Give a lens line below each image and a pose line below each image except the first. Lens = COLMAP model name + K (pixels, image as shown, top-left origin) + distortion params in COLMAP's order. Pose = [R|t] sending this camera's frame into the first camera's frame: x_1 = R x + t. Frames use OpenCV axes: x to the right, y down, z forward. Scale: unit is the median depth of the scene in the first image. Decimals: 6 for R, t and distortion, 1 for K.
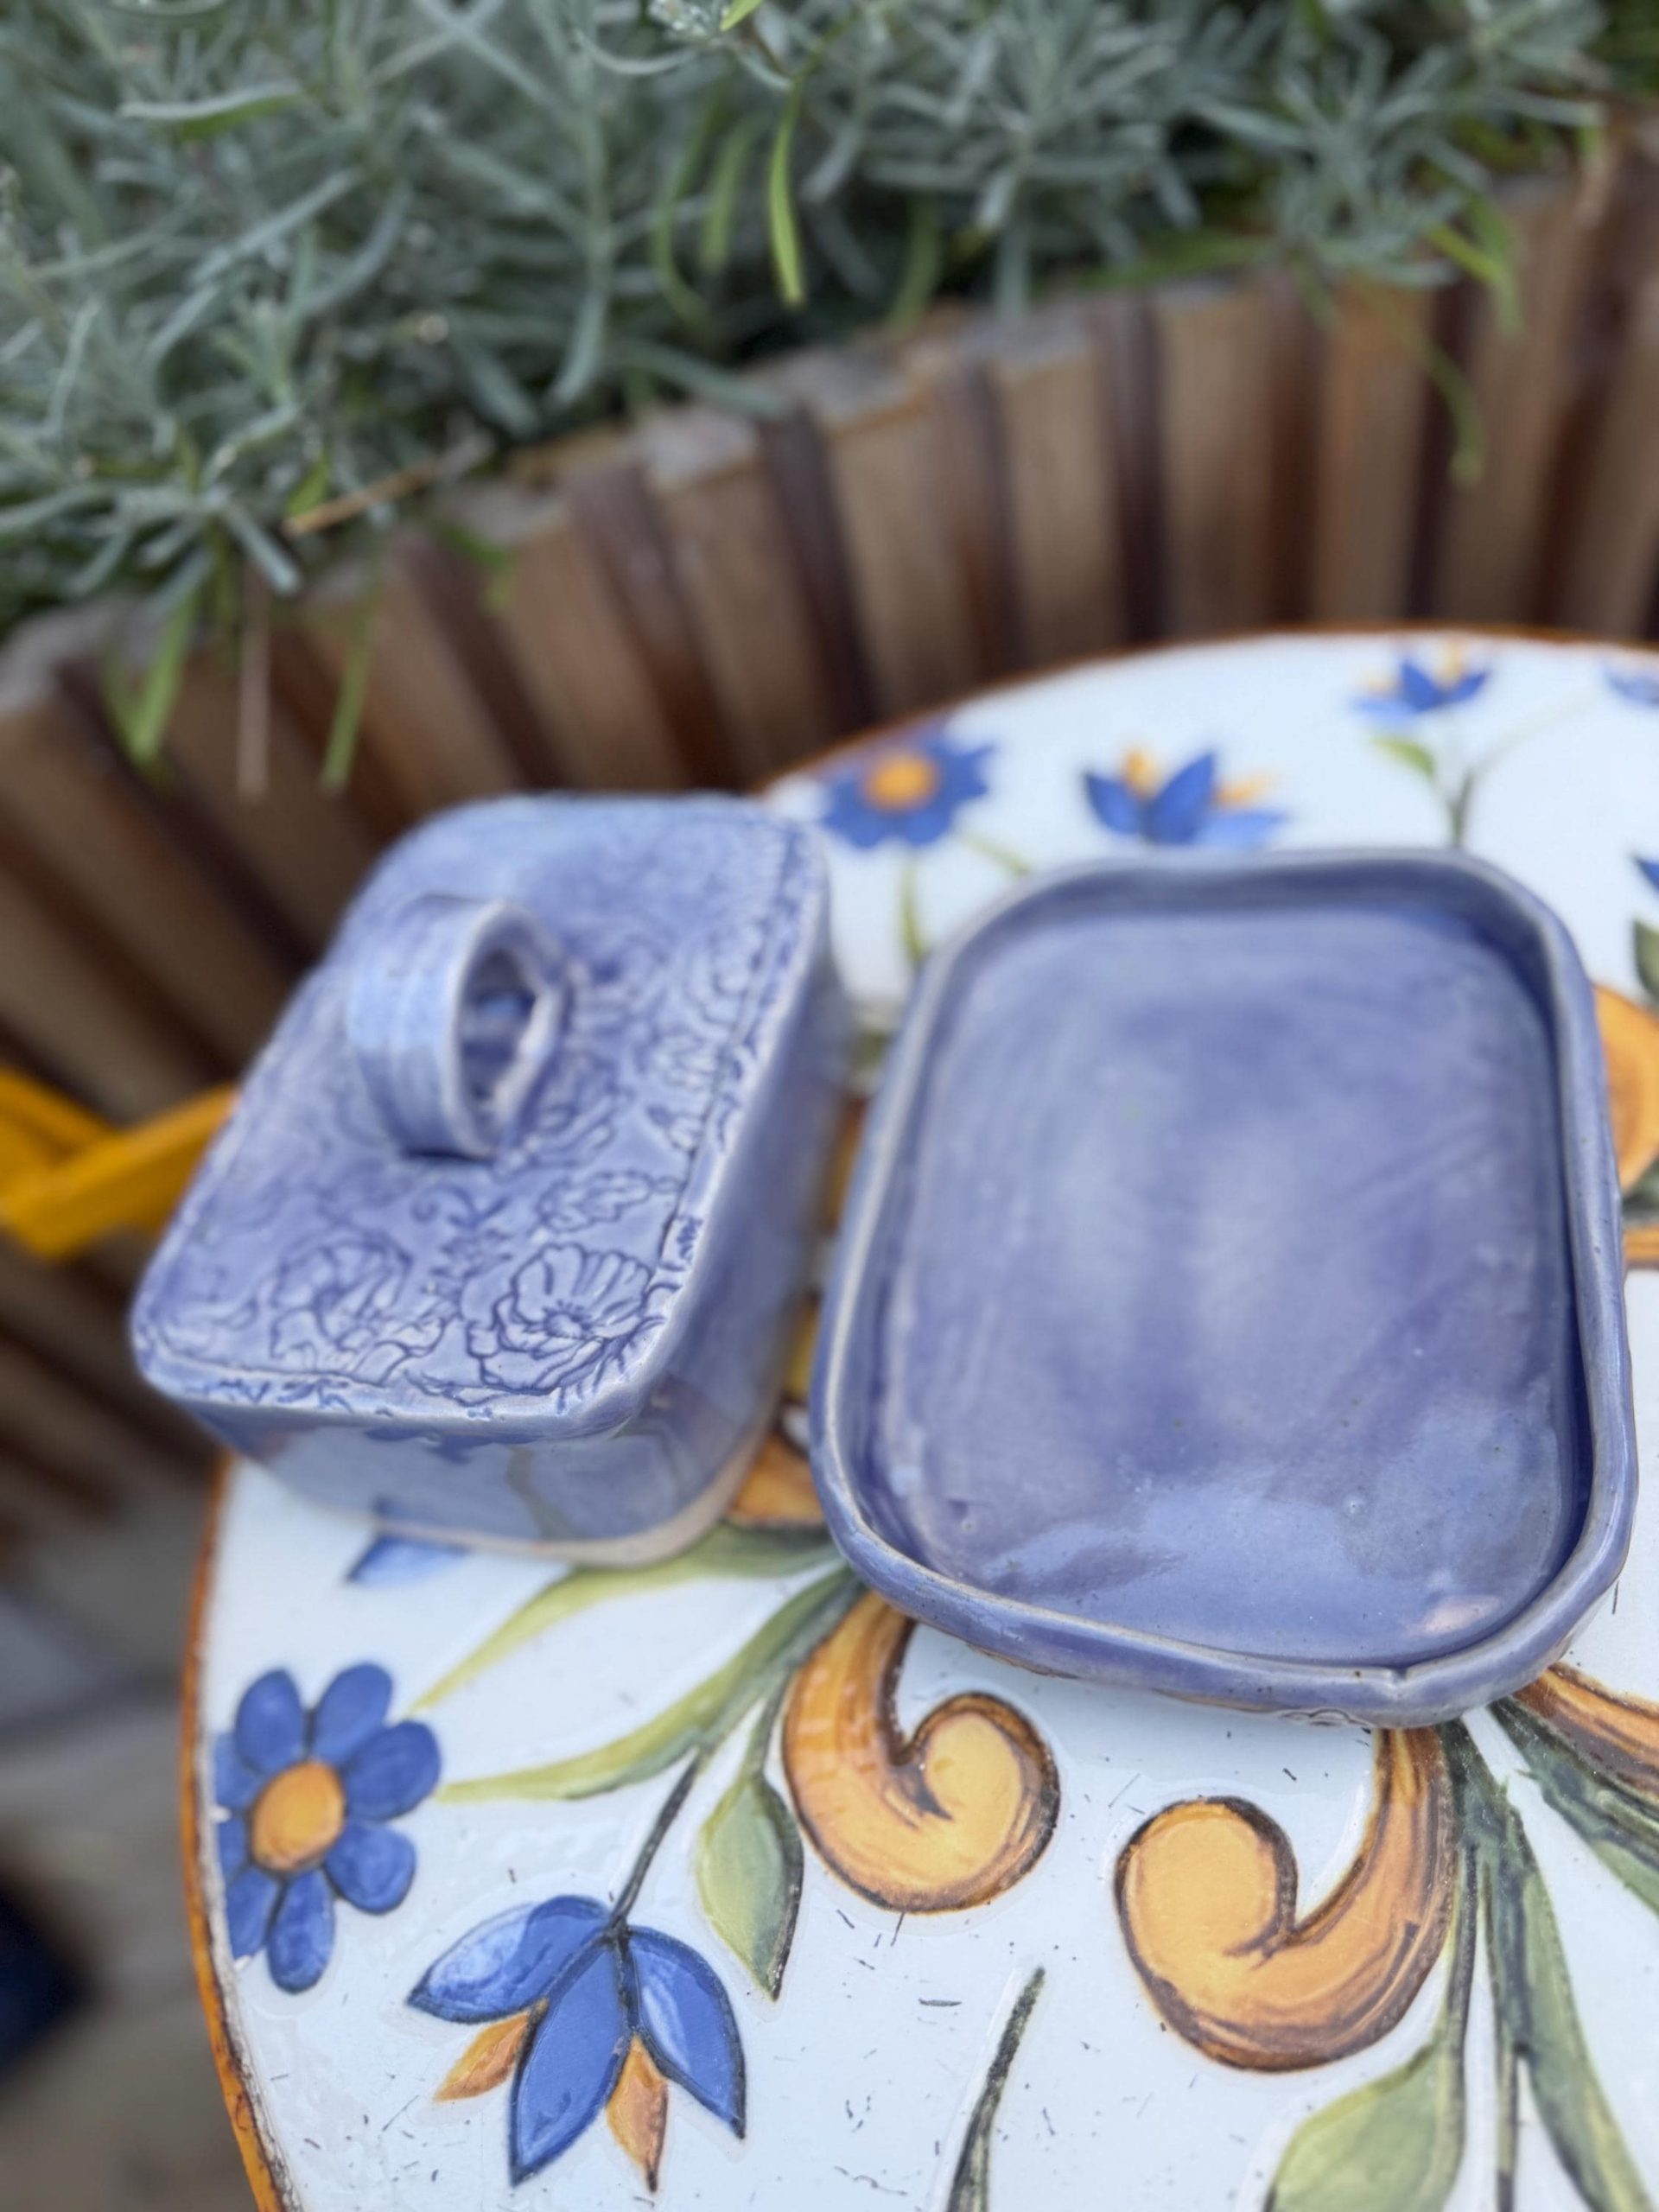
lens RADIAL K [[1668.6, 0, 831.9], [0, 1668.6, 1104.9], [0, 0, 1]] dist [0.071545, -0.174718]
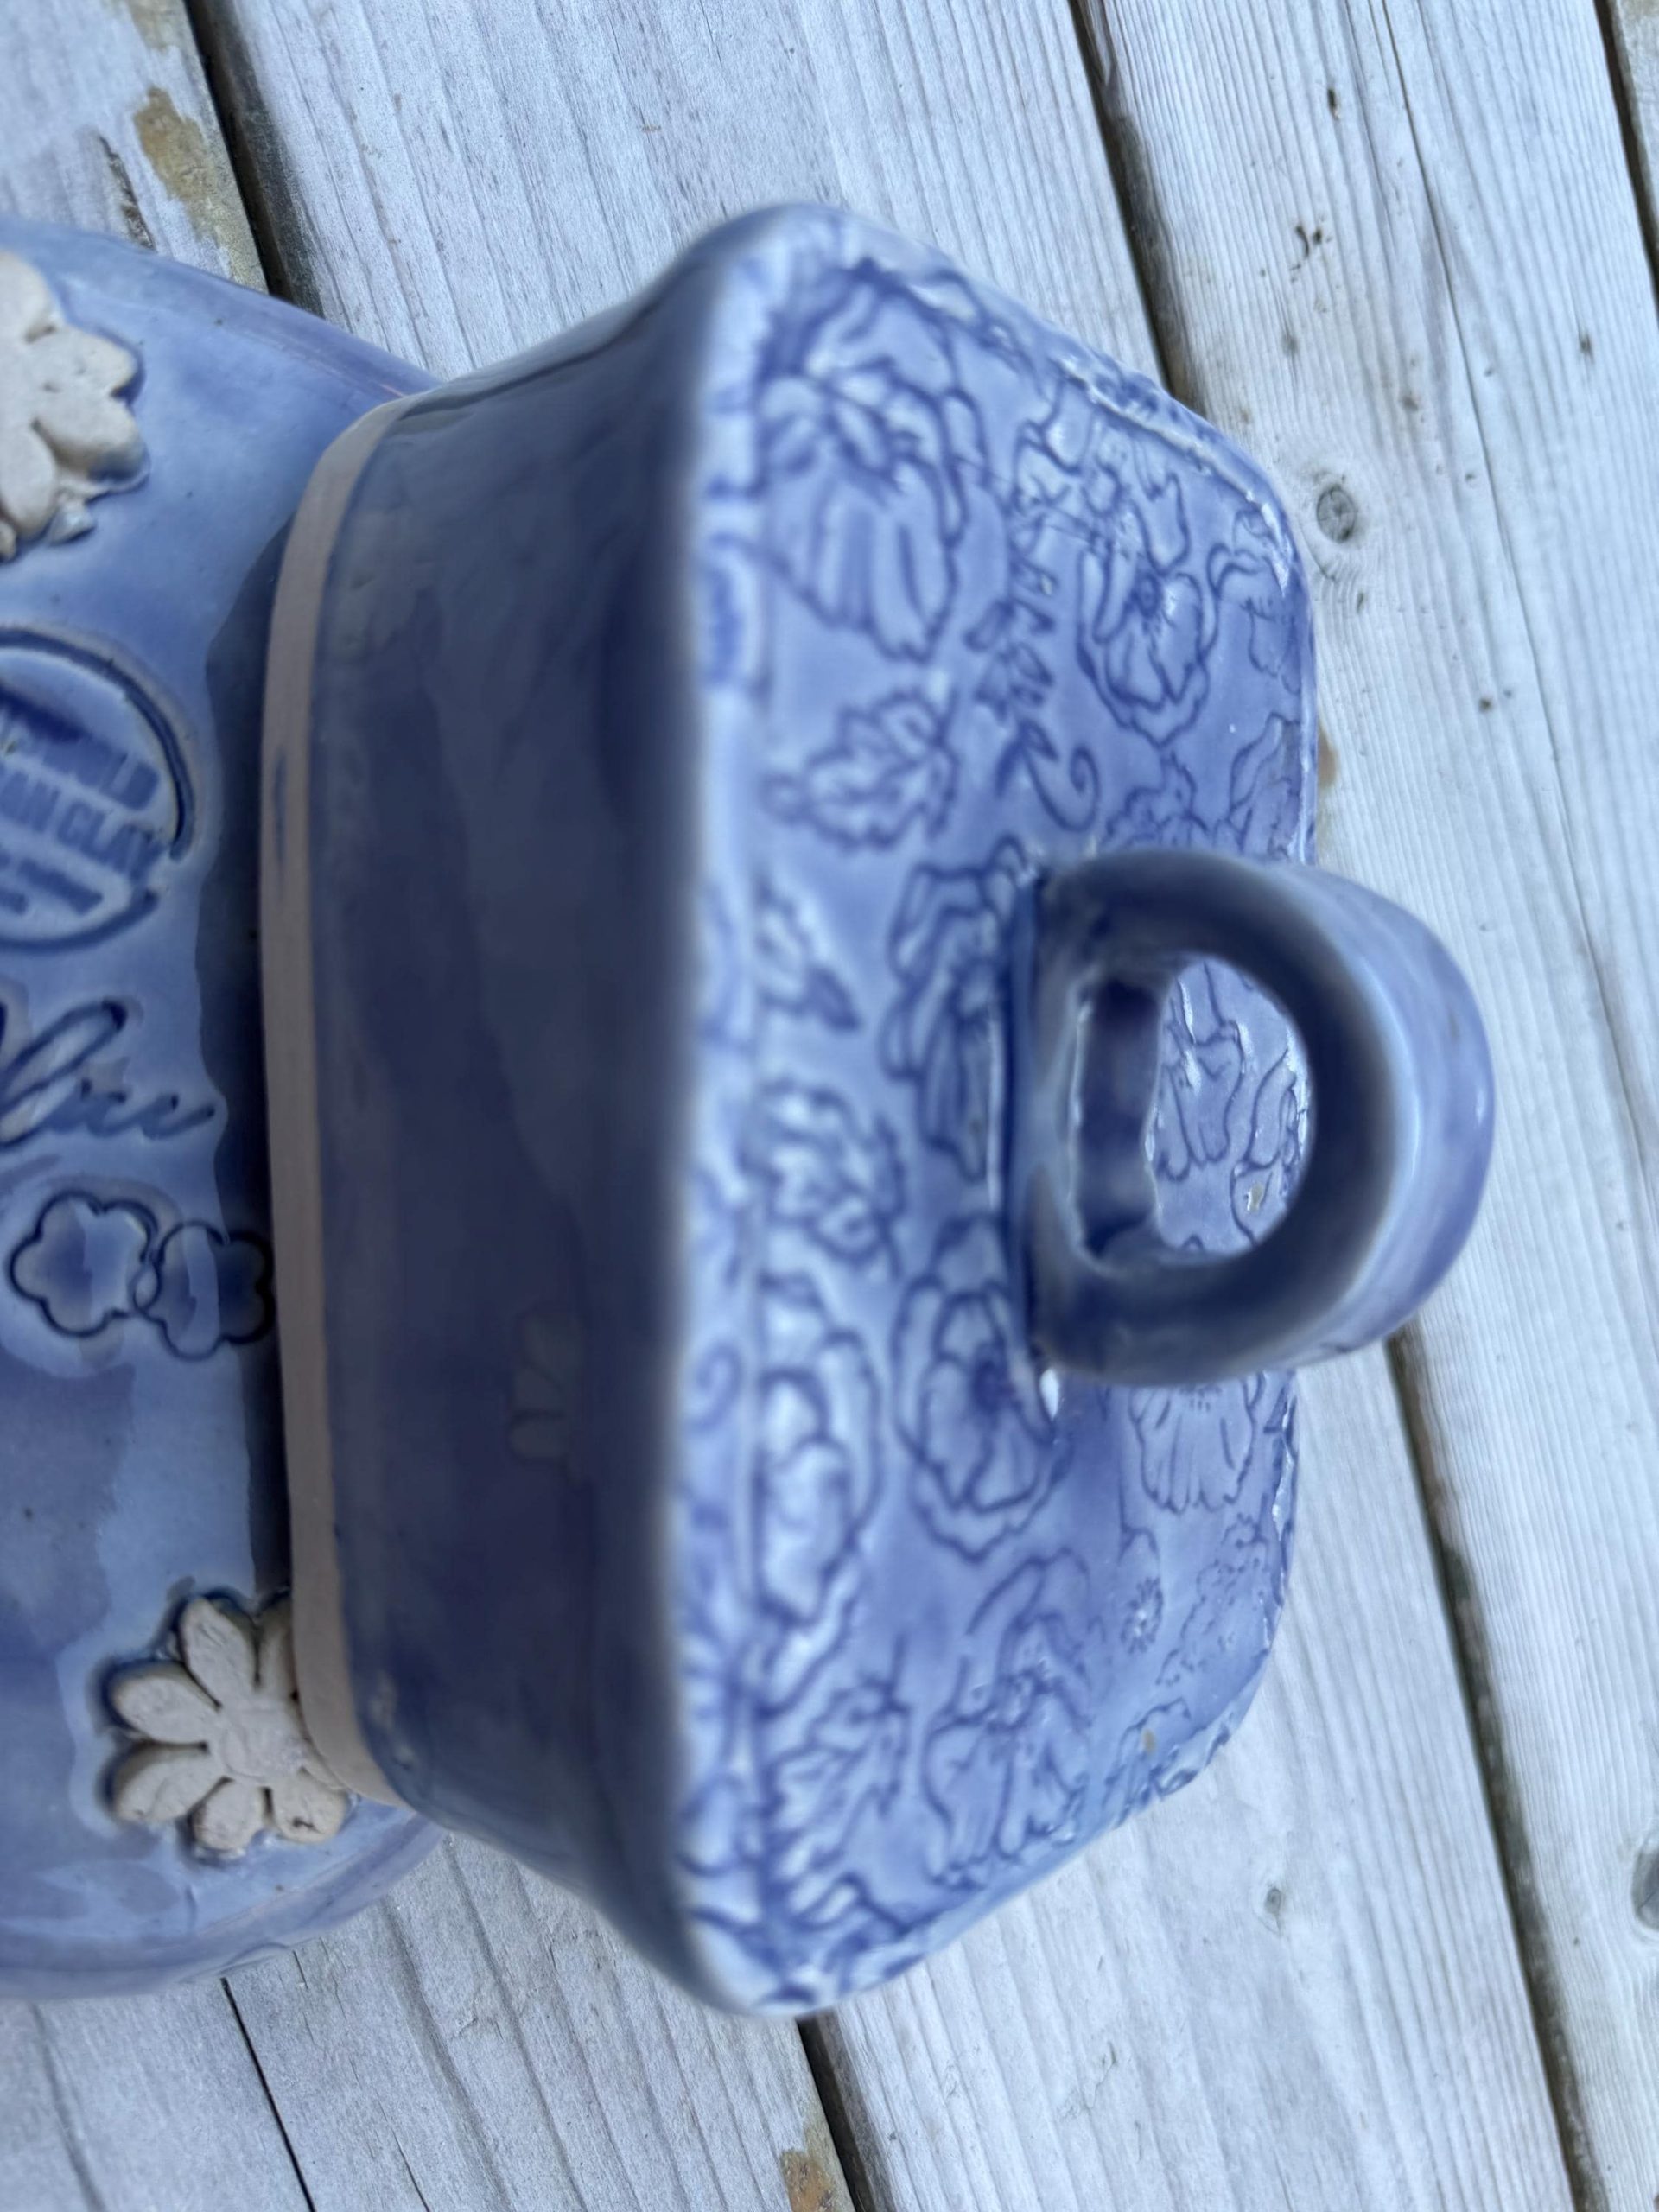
lens RADIAL K [[1654.4, 0, 829.5], [0, 1654.4, 1106.0], [0, 0, 1]] dist [0.124484, -0.496708]
pose [[-0.779888, 0.243665, -0.576544, 0.163945], [-0.497487, -0.800293, 0.334721, -0.169532], [-0.379844, 0.547868, 0.745359, 0.729438]]
